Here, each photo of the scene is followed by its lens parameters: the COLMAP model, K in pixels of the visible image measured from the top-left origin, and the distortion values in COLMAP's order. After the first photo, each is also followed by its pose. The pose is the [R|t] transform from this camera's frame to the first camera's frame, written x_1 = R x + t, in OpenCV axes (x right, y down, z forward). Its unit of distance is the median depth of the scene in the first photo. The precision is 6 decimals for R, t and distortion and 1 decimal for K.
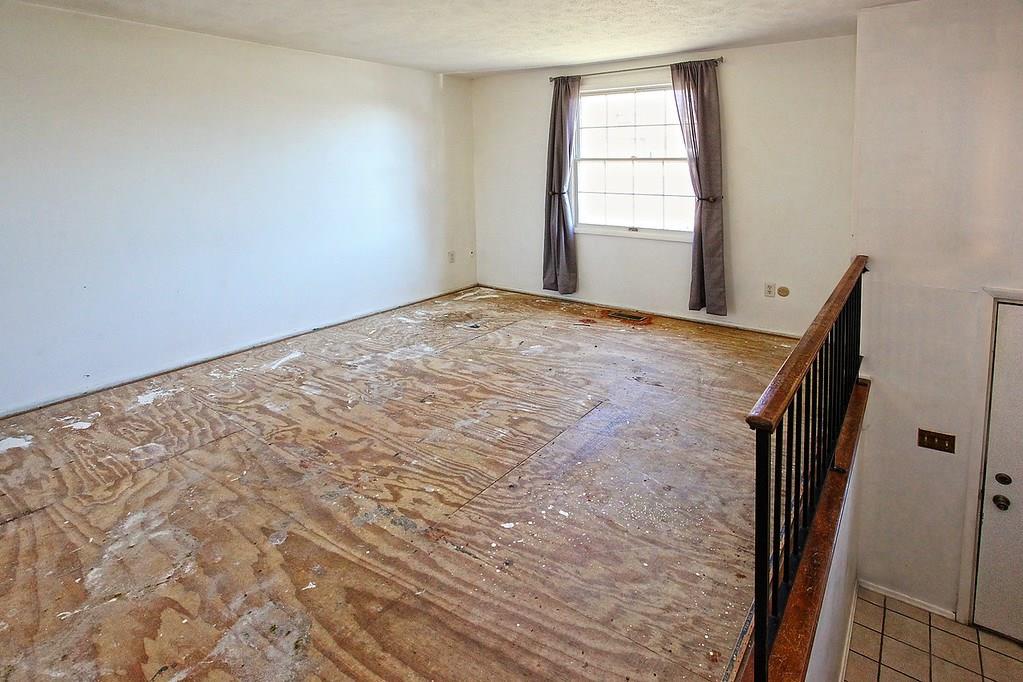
lens RADIAL K [[545.8, 0, 574.4], [0, 545.8, 340.8], [0, 0, 1]] dist [-0.052844, 0.017169]
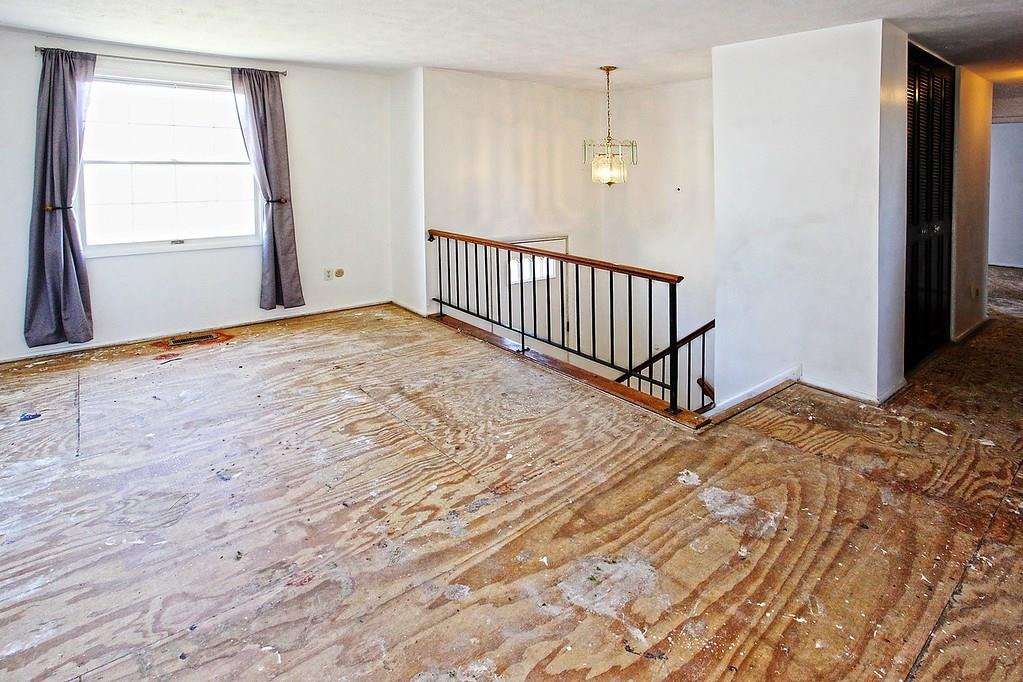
lens RADIAL K [[496.4, 0, 511.5], [0, 496.4, 341.0], [0, 0, 1]] dist [-0.043705, 0.010871]
pose [[0.300780, -0.302171, 0.904558, -1.009039], [0.278099, 0.935047, 0.219883, -0.154080], [-0.912246, 0.185420, 0.365277, 0.481547]]
